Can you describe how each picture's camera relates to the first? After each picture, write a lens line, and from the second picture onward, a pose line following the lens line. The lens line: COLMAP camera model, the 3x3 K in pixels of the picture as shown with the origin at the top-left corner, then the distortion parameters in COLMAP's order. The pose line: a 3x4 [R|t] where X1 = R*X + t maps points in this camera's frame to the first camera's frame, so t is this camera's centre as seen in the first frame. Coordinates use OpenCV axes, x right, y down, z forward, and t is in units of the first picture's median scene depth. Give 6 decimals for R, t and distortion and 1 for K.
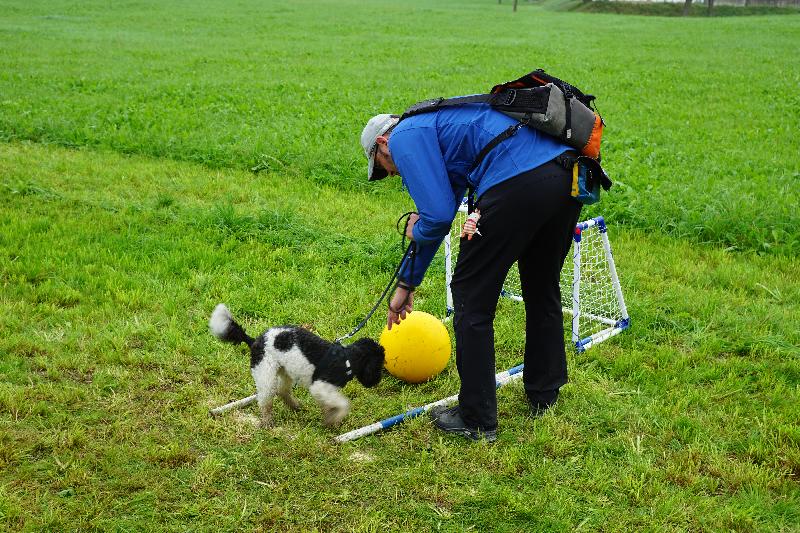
lens RADIAL K [[1103.4, 0, 400.0], [0, 1103.4, 266.5], [0, 0, 1]] dist [0.082234, 0.130127]
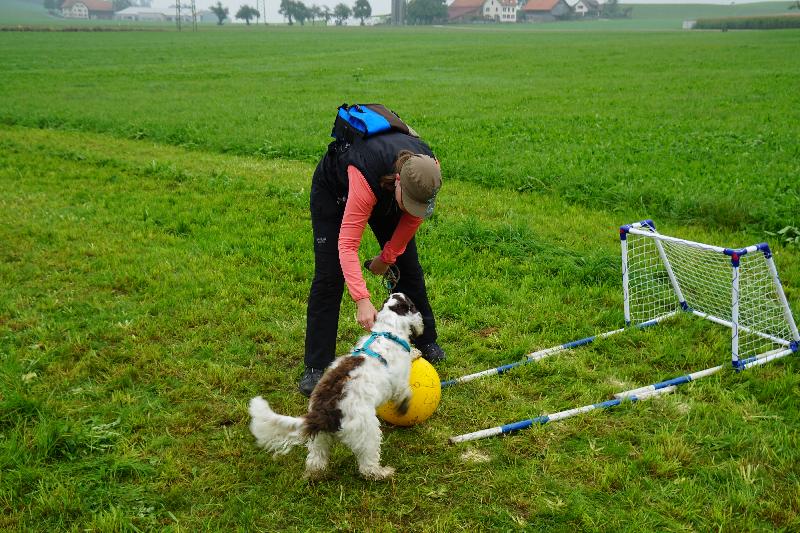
lens RADIAL K [[874.8, 0, 403.8], [0, 874.8, 267.5], [0, 0, 1]] dist [-0.011313, 0.191178]
pose [[0.939205, 0.037346, -0.341320, 0.097653], [-0.033887, 0.999296, 0.016092, -0.016135], [0.341681, -0.003547, 0.939809, 0.071694]]
